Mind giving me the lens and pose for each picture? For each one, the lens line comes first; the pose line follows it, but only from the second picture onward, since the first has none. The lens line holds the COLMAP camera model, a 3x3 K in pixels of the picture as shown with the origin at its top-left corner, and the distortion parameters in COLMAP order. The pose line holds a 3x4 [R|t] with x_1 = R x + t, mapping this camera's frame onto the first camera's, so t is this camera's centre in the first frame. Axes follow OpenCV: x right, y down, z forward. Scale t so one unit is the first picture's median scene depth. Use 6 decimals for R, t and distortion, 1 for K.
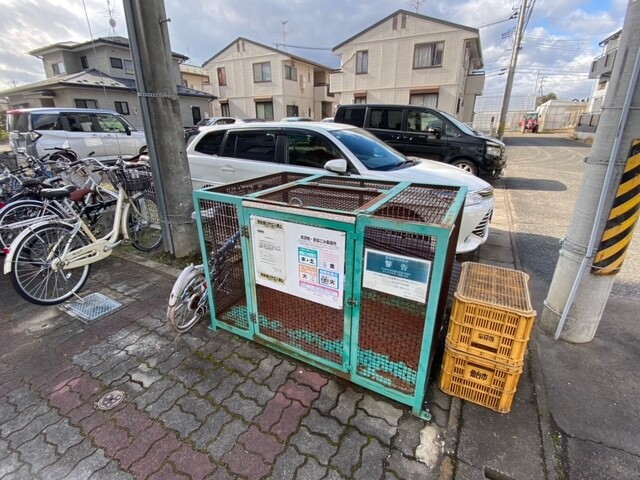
lens RADIAL K [[303.1, 0, 321.3], [0, 303.1, 241.2], [0, 0, 1]] dist [0.008925, -0.016361]
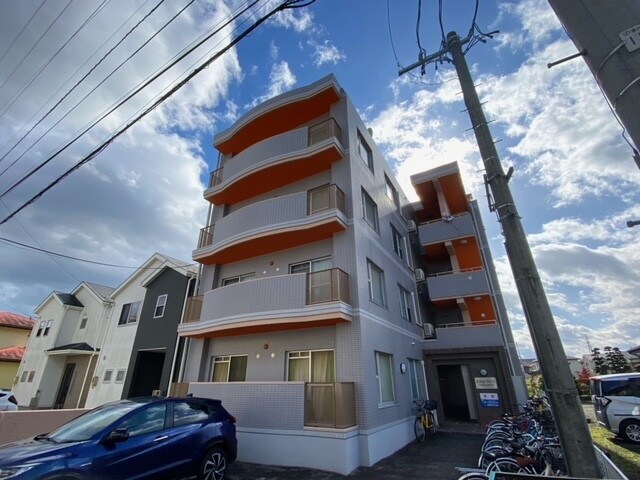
lens RADIAL K [[303.1, 0, 318.4], [0, 303.1, 236.8], [0, 0, 1]] dist [0.008925, -0.016361]
pose [[-0.046484, -0.427317, -0.902906, 0.140504], [-0.354330, 0.852162, -0.385060, -0.027049], [0.933965, 0.302027, -0.191023, 0.014711]]
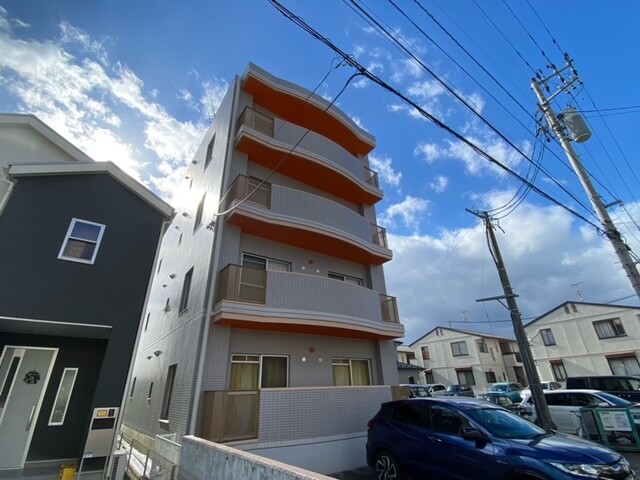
lens RADIAL K [[303.1, 0, 313.1], [0, 303.1, 234.0], [0, 0, 1]] dist [0.008925, -0.016361]
pose [[0.891796, -0.222884, -0.393730, -0.160674], [-0.142699, 0.687258, -0.712259, 0.179327], [0.429346, 0.691374, 0.581089, -0.508667]]
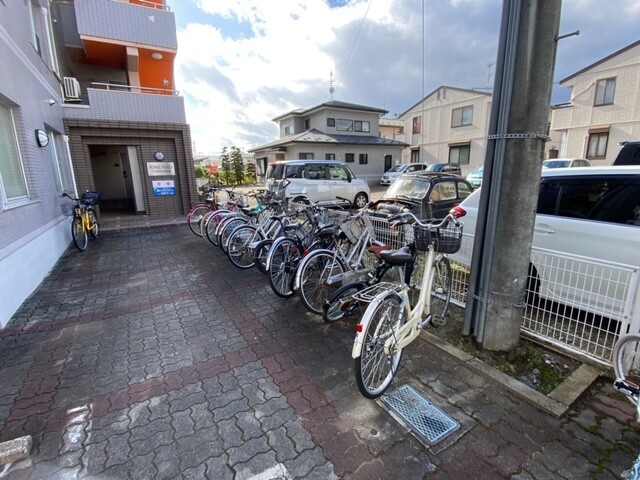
lens RADIAL K [[303.1, 0, 316.3], [0, 303.1, 241.9], [0, 0, 1]] dist [0.008925, -0.016361]
pose [[0.857895, 0.095312, -0.504908, -0.085073], [-0.162076, 0.982676, -0.089885, -0.011770], [0.487594, 0.158946, 0.858480, 0.023854]]
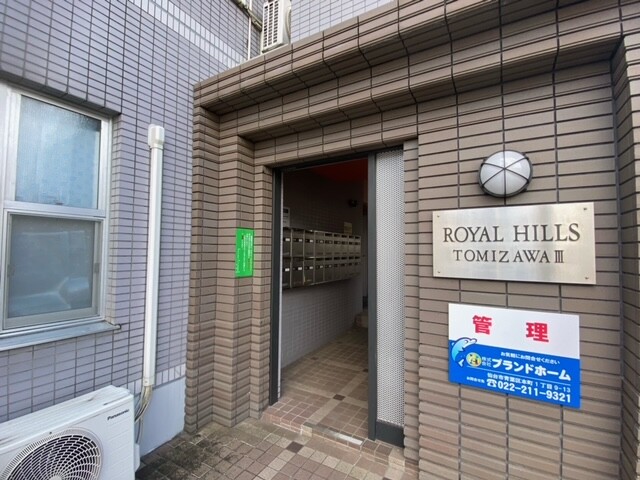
lens RADIAL K [[303.1, 0, 318.5], [0, 303.1, 241.0], [0, 0, 1]] dist [0.008925, -0.016361]
pose [[-0.032686, -0.039154, -0.998698, -0.474048], [-0.368036, 0.929491, -0.024395, -0.110716], [0.929237, 0.366760, -0.044791, 0.260198]]
